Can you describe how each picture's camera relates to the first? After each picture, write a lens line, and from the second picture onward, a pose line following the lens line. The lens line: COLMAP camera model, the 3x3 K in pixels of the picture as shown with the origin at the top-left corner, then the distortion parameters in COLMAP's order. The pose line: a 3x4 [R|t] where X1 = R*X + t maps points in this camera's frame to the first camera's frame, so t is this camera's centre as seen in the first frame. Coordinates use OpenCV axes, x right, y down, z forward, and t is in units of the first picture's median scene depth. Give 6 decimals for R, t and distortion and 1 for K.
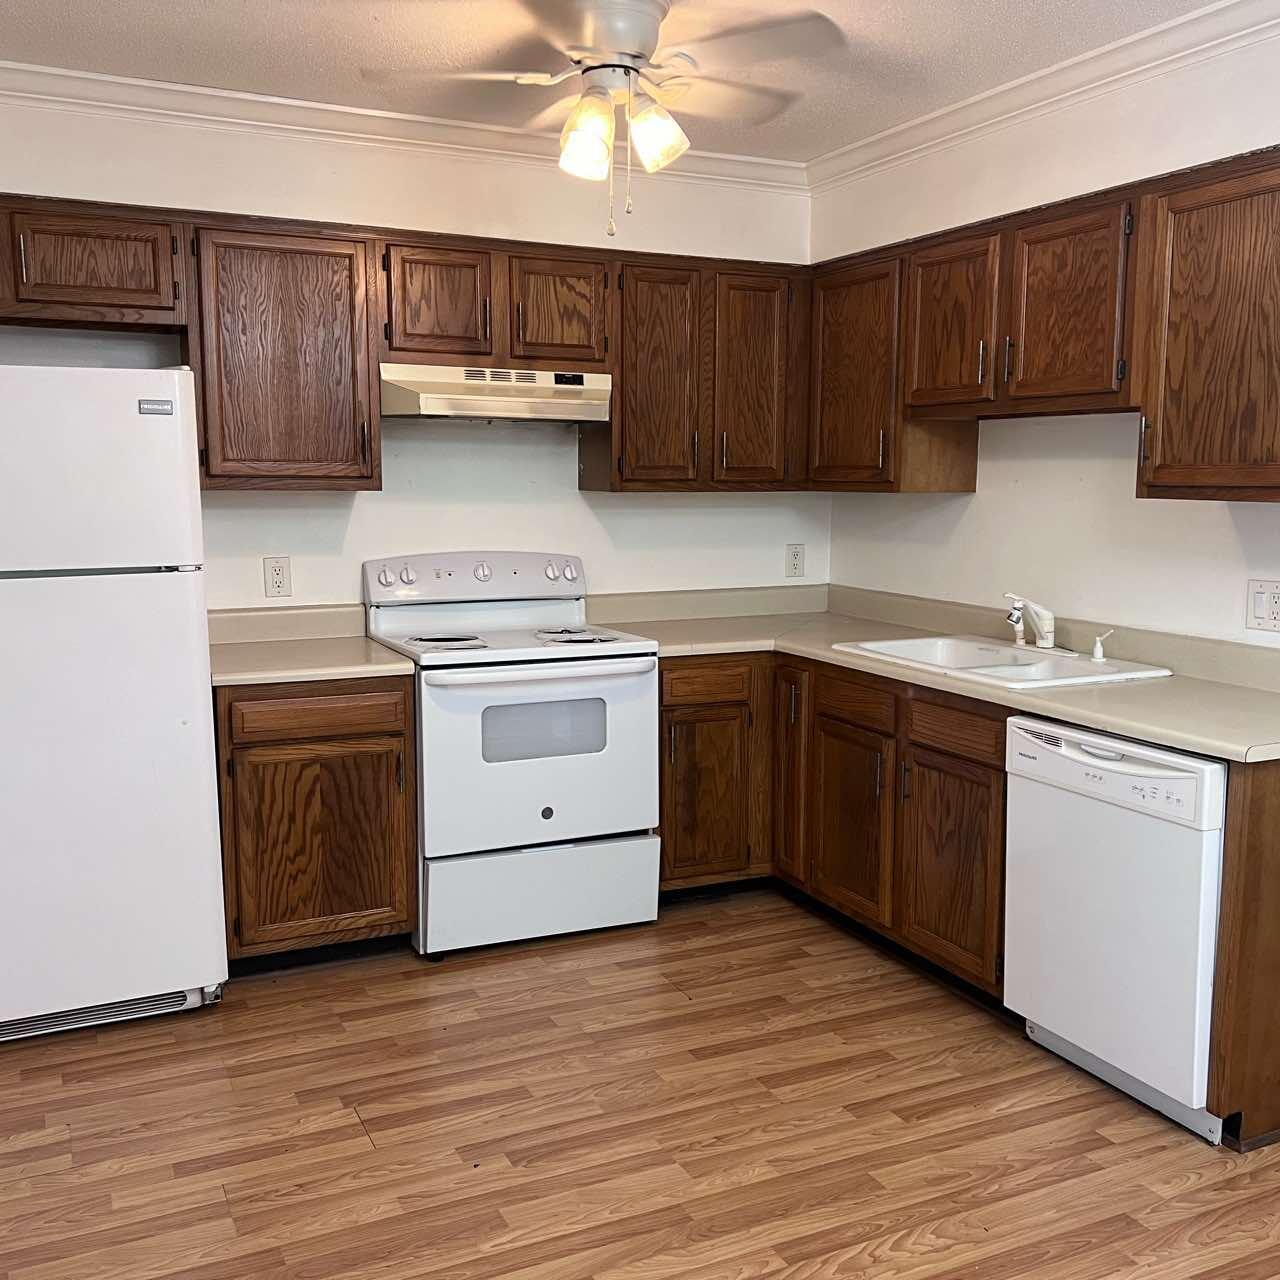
lens RADIAL K [[1284.1, 0, 647.0], [0, 1284.1, 648.7], [0, 0, 1]] dist [0.031267, 0.000000]
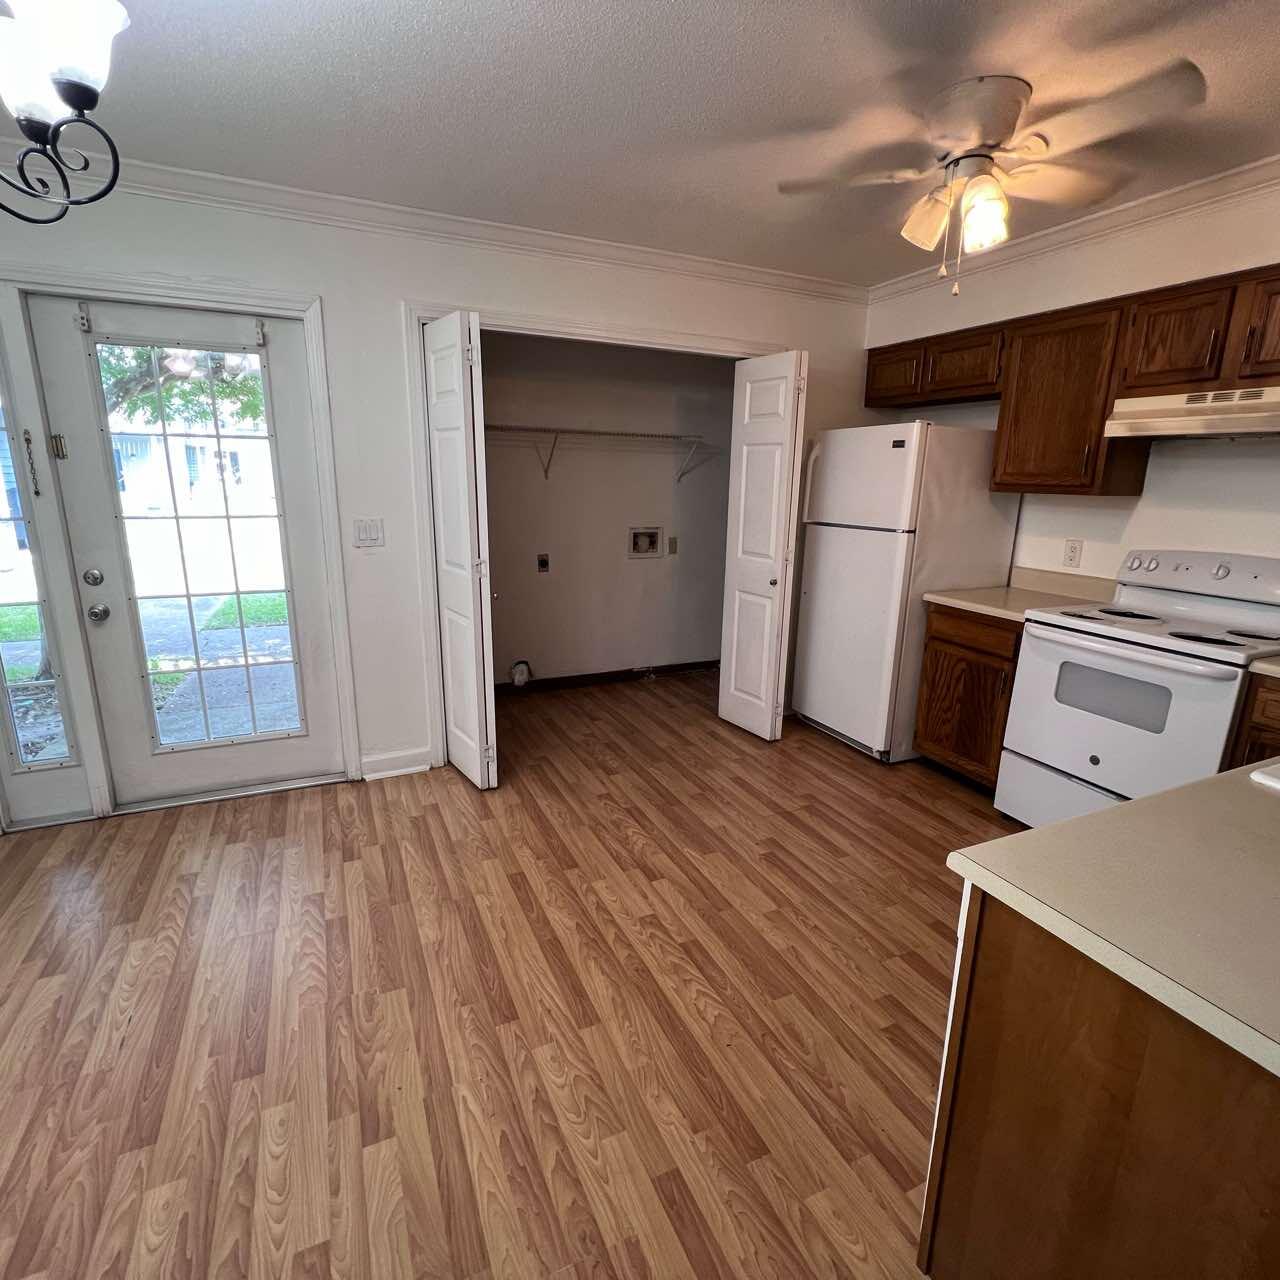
lens RADIAL K [[684.9, 0, 639.7], [0, 684.9, 643.0], [0, 0, 1]] dist [-0.003253, 0.001291]
pose [[-0.018617, 0.233910, -0.972080, 0.601234], [-0.154692, 0.959867, 0.233934, -0.073982], [0.987787, 0.154728, 0.018314, 0.581886]]
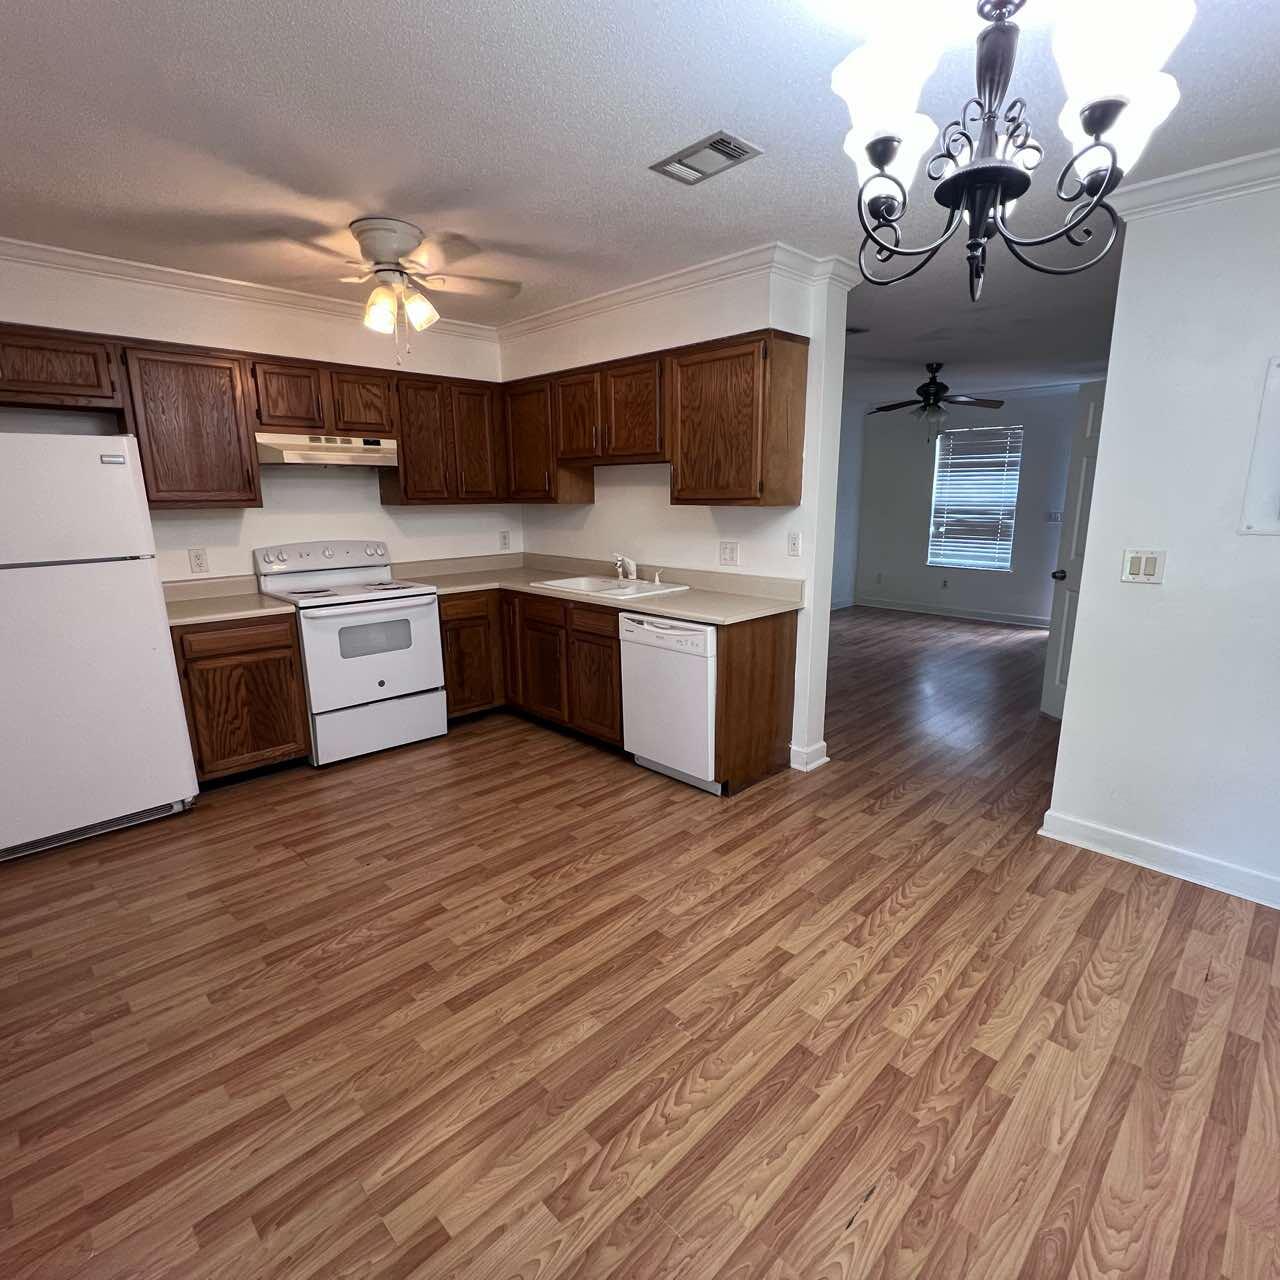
lens RADIAL K [[684.9, 0, 642.1], [0, 684.9, 644.2], [0, 0, 1]] dist [-0.003253, 0.001291]
pose [[0.946303, -0.081267, 0.312901, -0.029443], [0.055491, 0.994355, 0.090433, 0.005128], [-0.318483, -0.068213, 0.945471, -0.048985]]
